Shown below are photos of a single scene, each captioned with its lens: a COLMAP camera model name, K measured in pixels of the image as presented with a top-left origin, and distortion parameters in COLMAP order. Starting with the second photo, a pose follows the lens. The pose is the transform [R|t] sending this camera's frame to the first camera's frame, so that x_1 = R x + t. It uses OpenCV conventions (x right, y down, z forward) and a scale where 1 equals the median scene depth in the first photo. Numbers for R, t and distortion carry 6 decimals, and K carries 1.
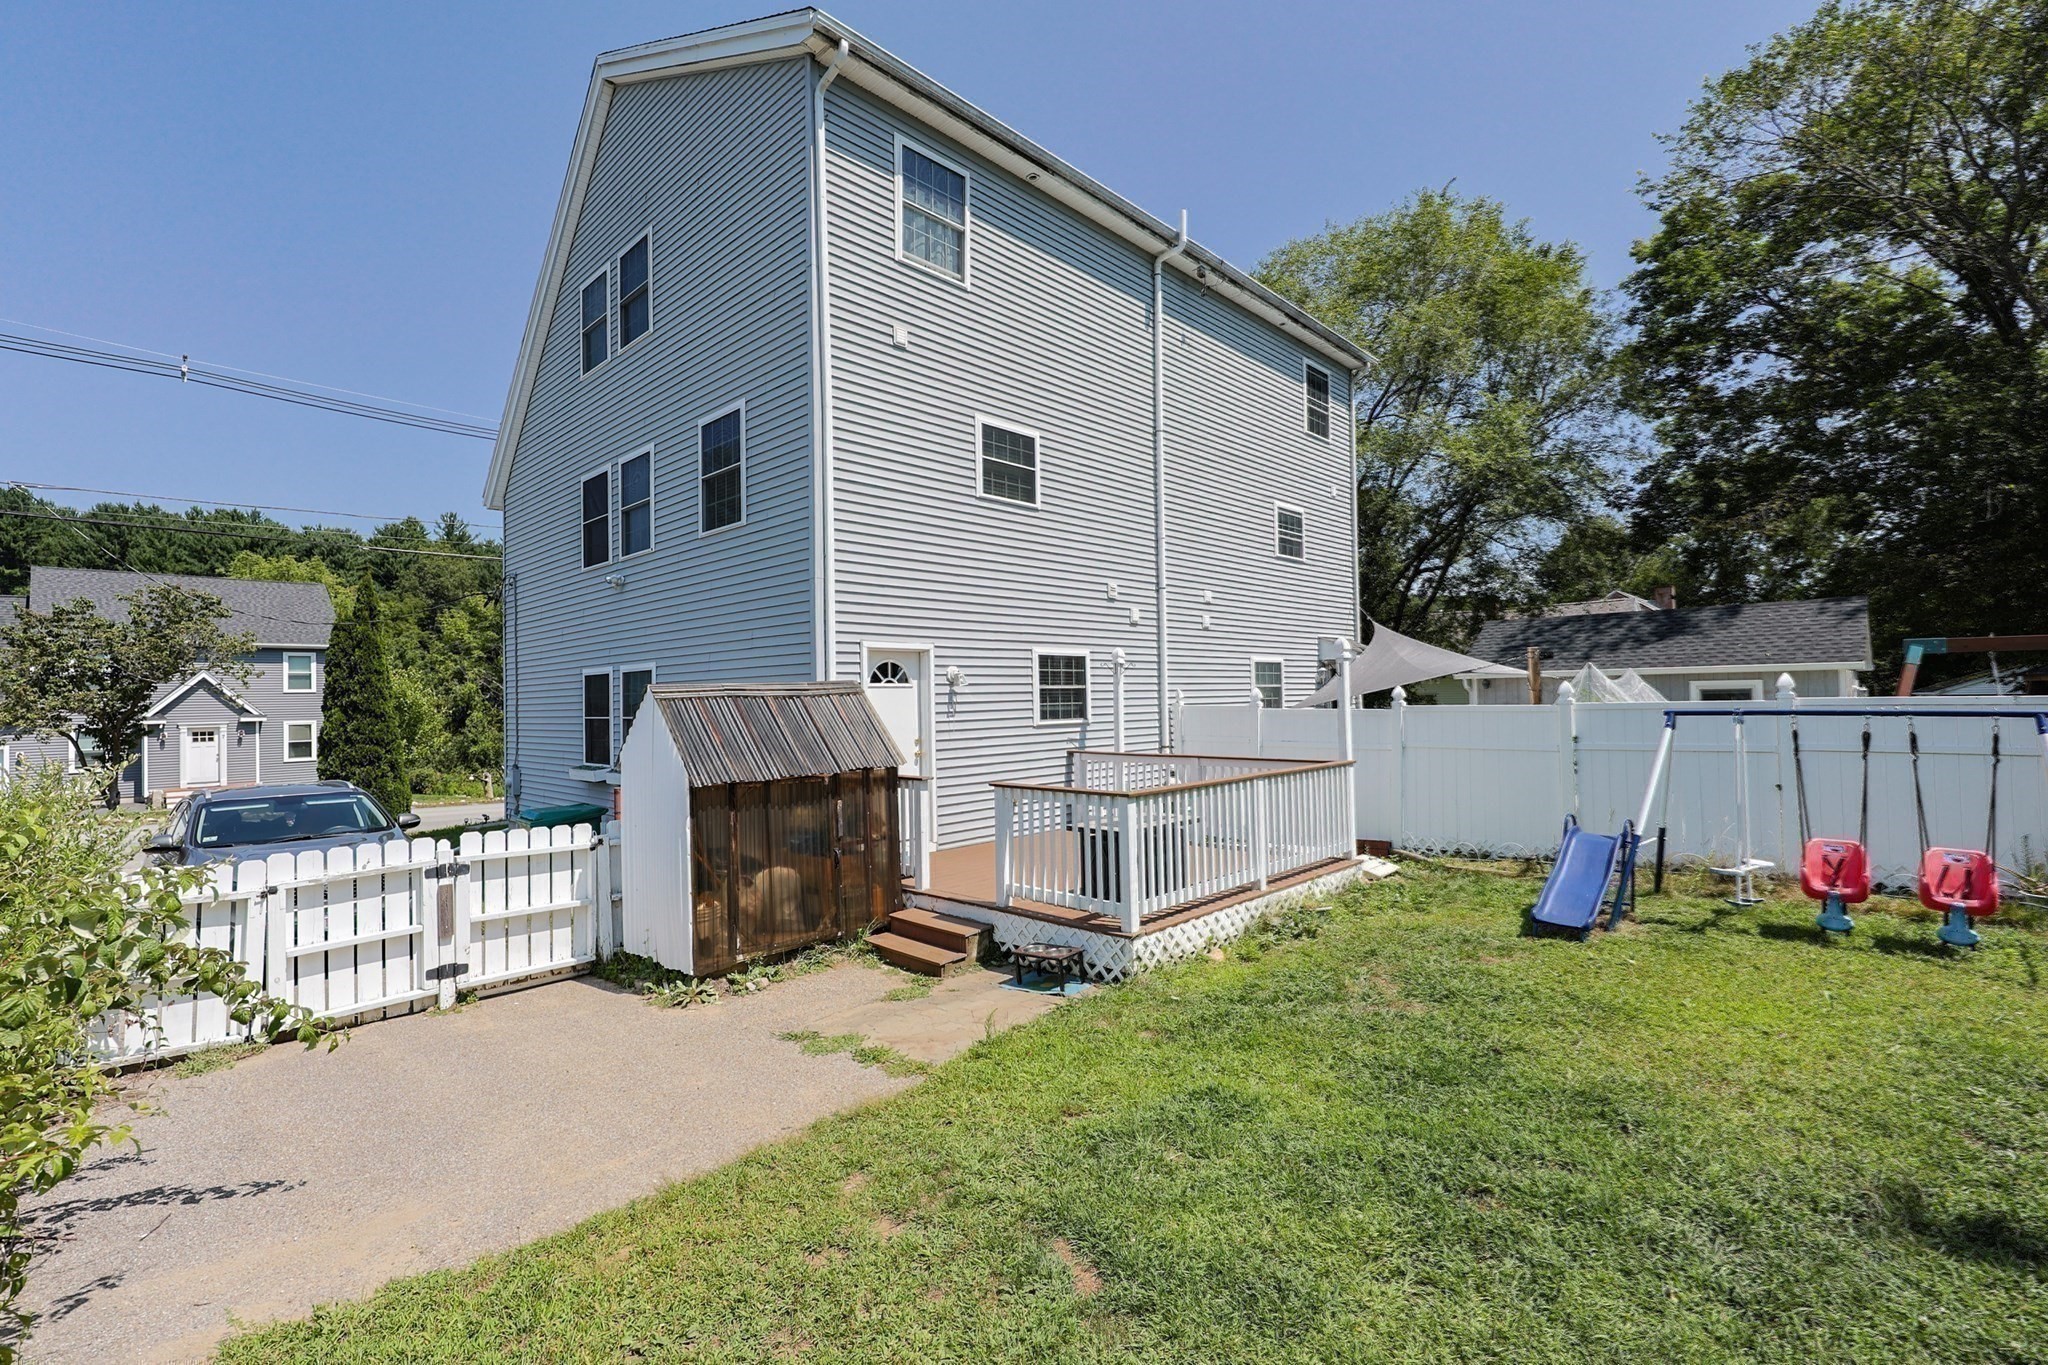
lens RADIAL K [[907.9, 0, 1026.4], [0, 907.9, 681.9], [0, 0, 1]] dist [-0.007514, 0.001030]
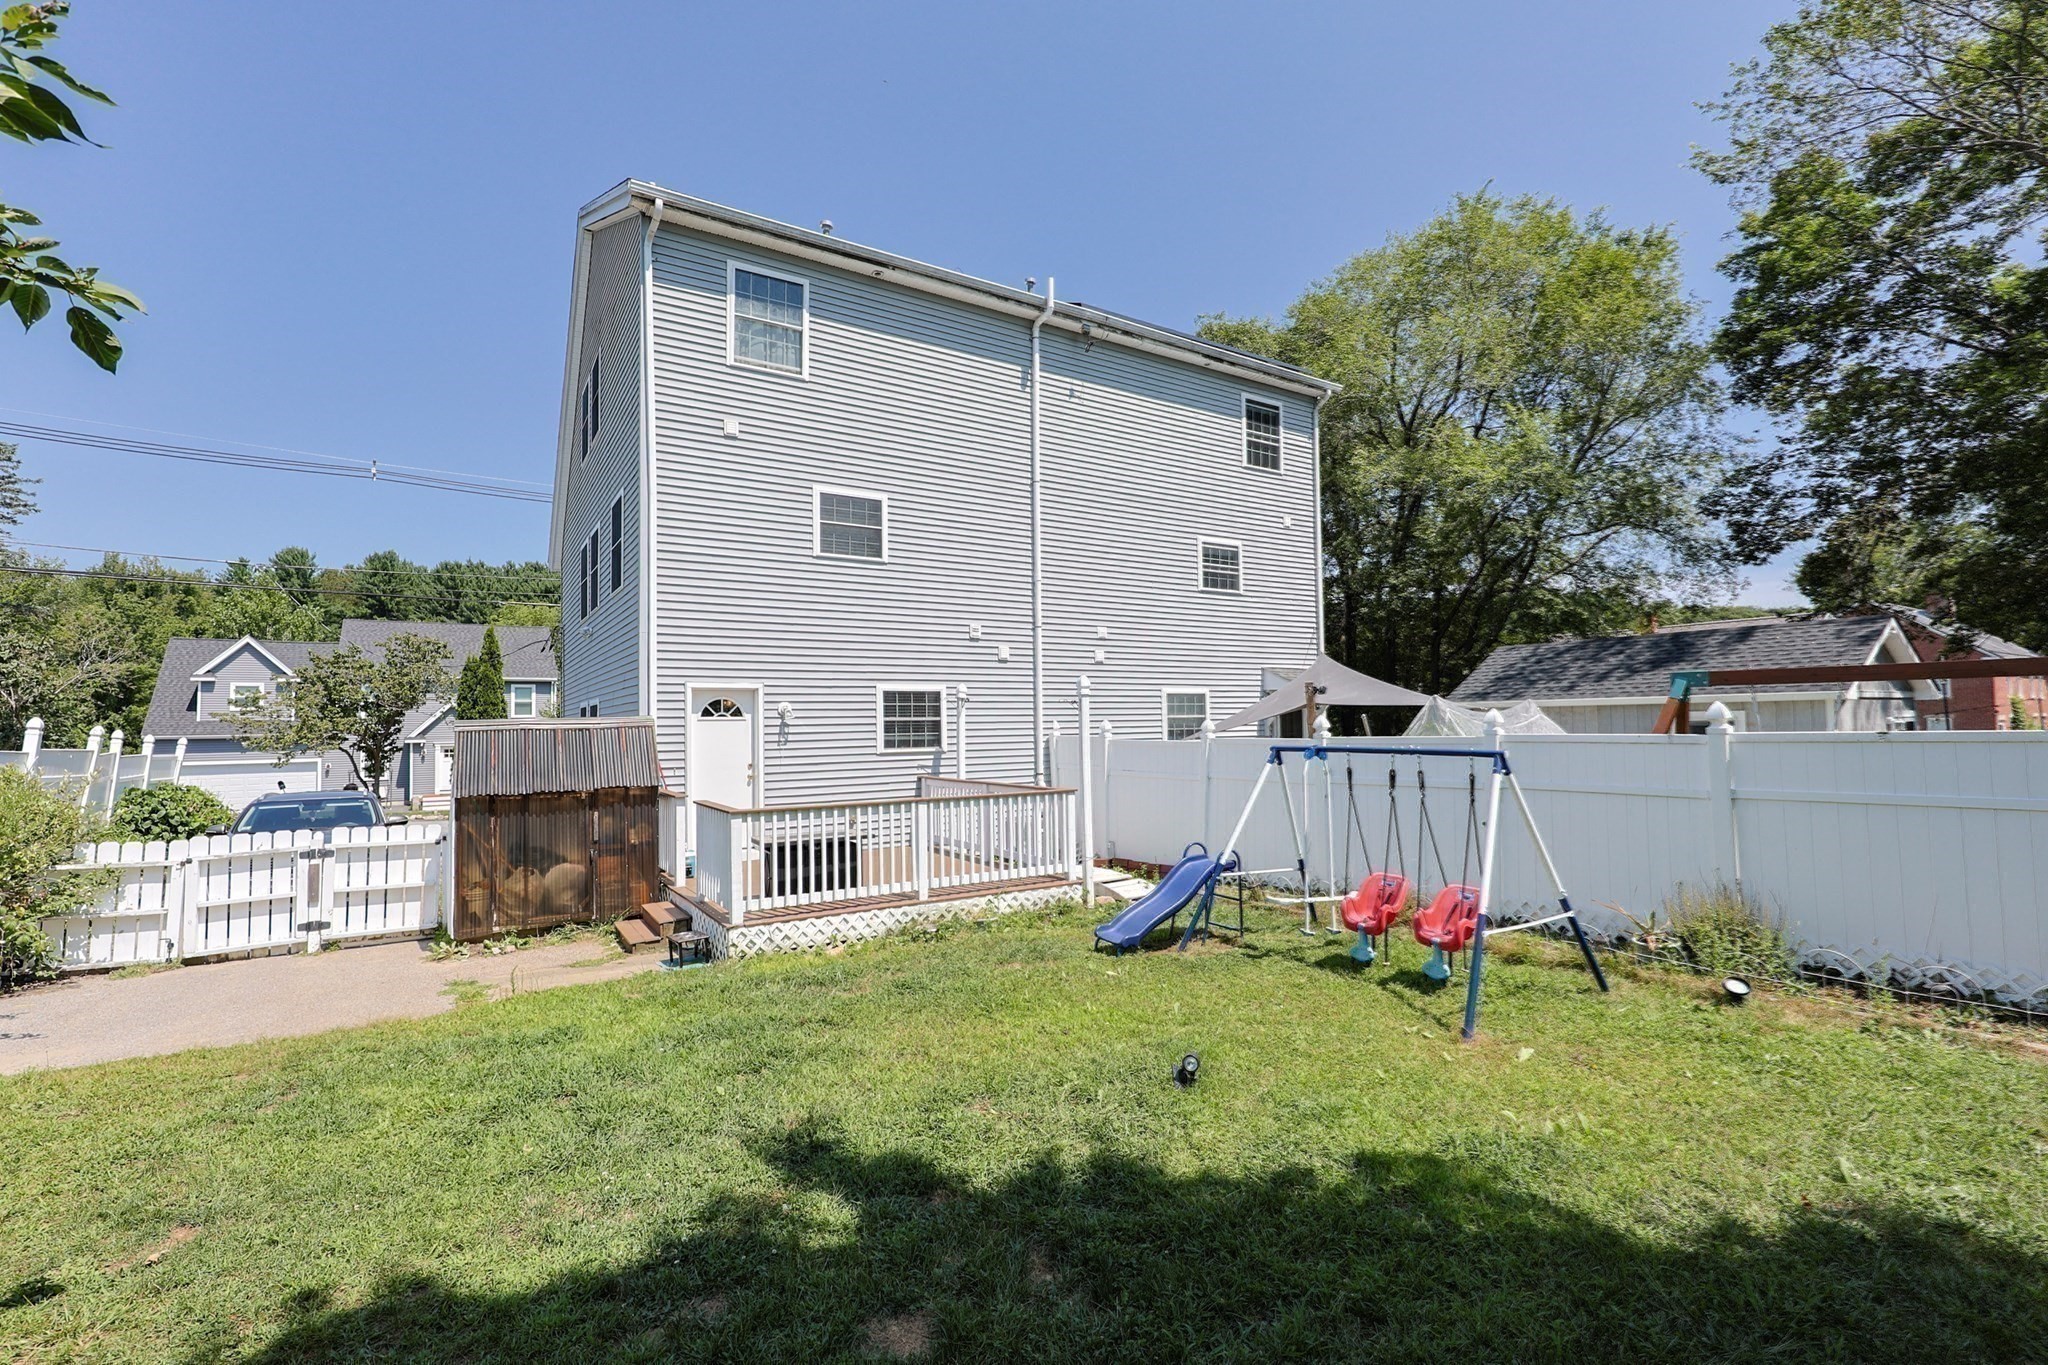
lens RADIAL K [[907.9, 0, 1029.9], [0, 907.9, 692.9], [0, 0, 1]] dist [-0.007514, 0.001030]
pose [[0.971385, -0.004618, -0.237467, 0.457926], [0.001297, 0.999899, -0.014138, -0.010931], [0.237508, 0.013426, 0.971293, -0.057636]]
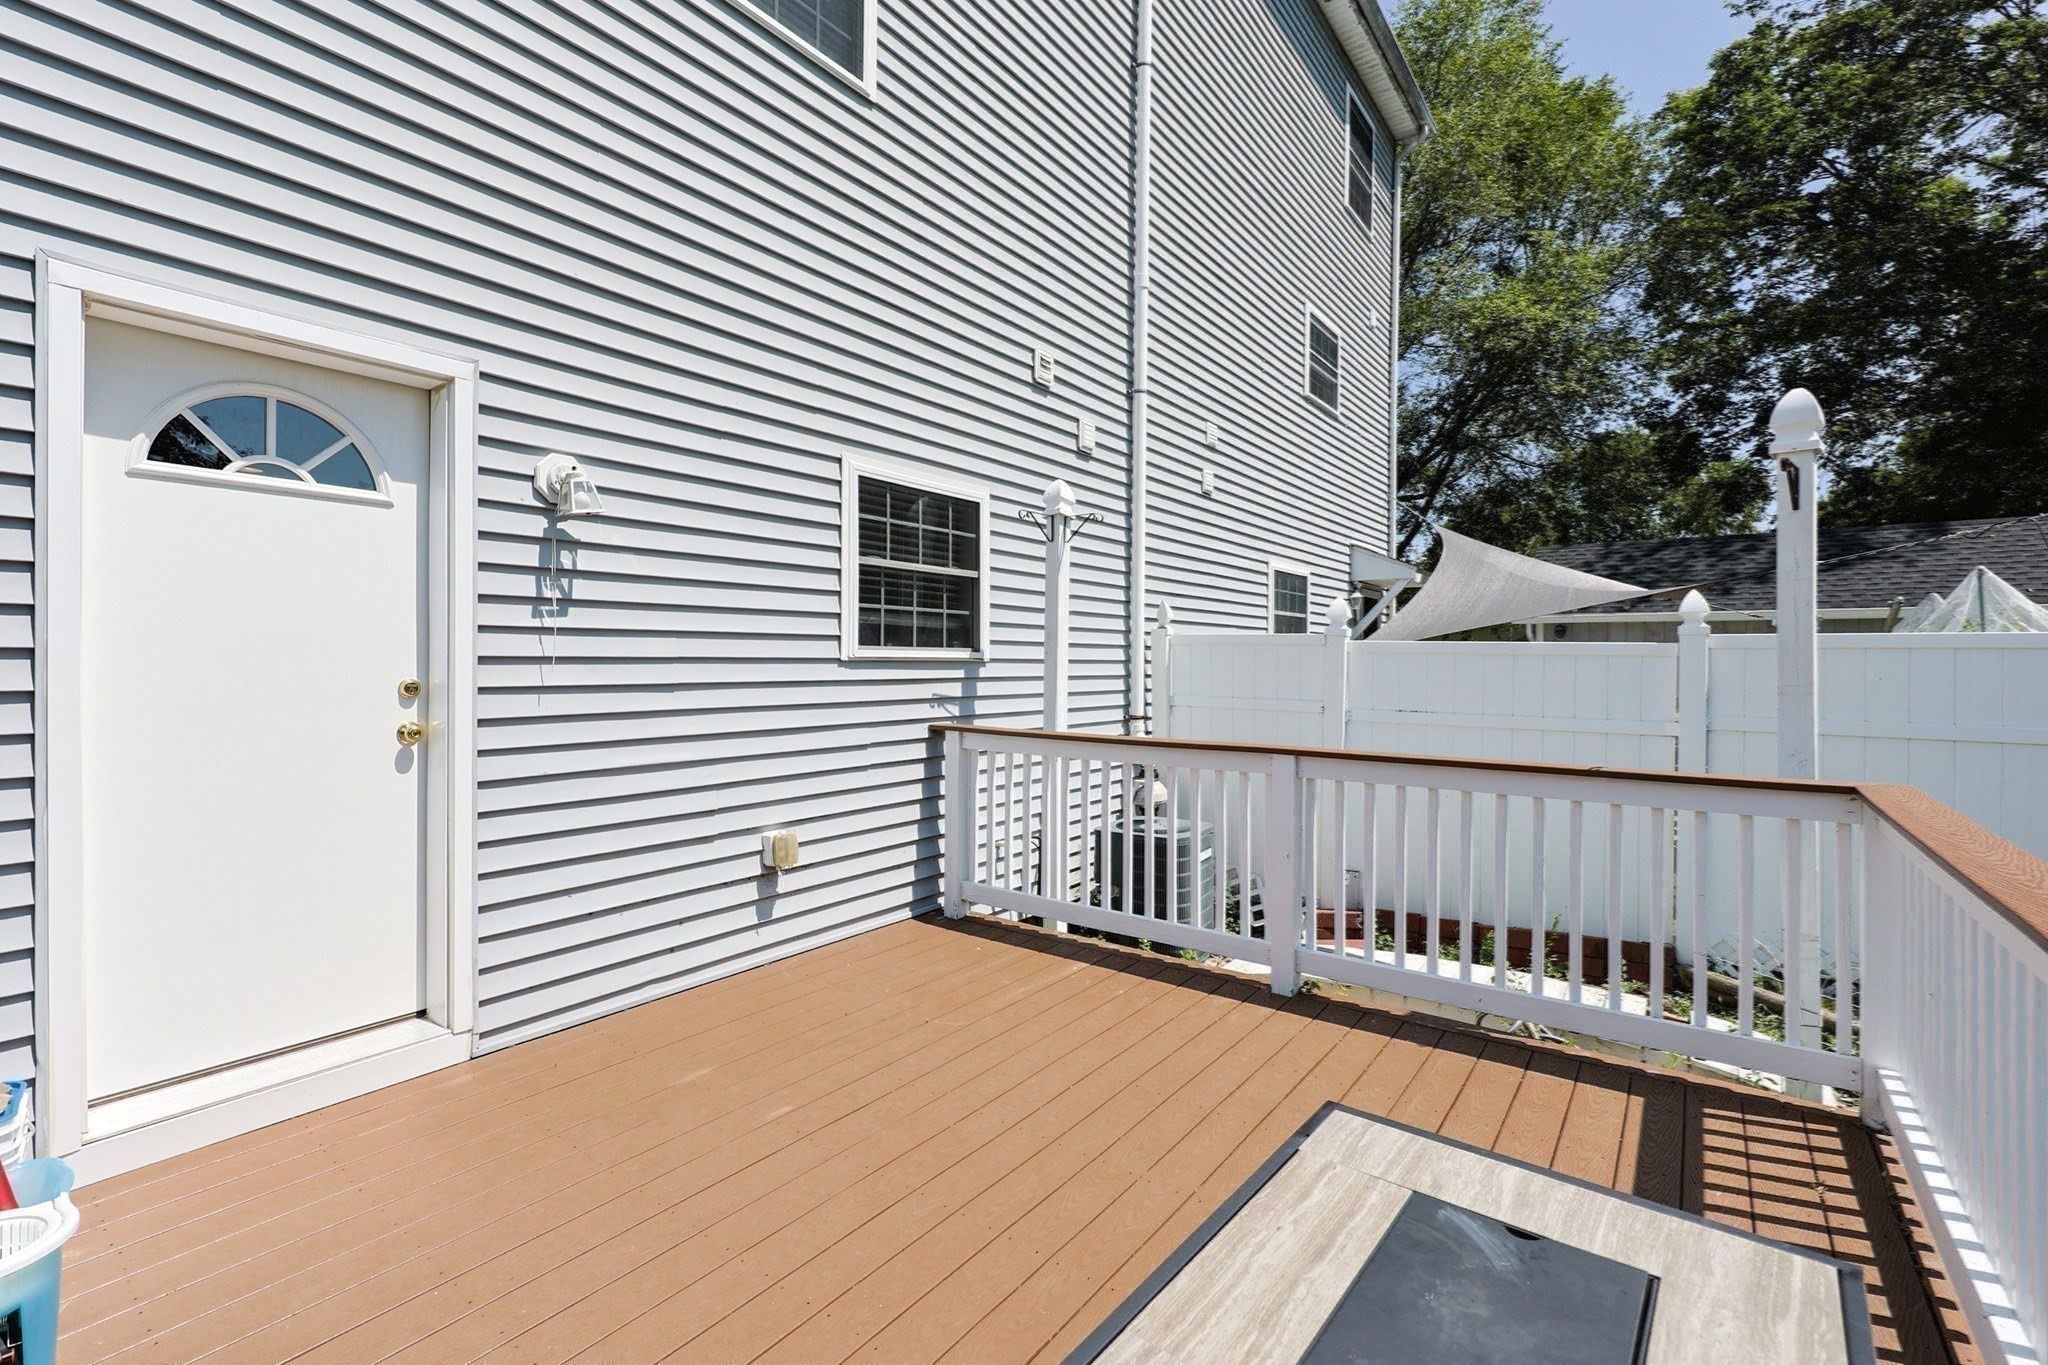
lens RADIAL K [[907.9, 0, 1035.6], [0, 907.9, 667.9], [0, 0, 1]] dist [-0.007514, 0.001030]
pose [[0.990204, 0.024078, 0.137539, 0.036316], [-0.027417, 0.999372, 0.022438, 0.040616], [-0.136913, -0.025989, 0.990242, 0.603689]]
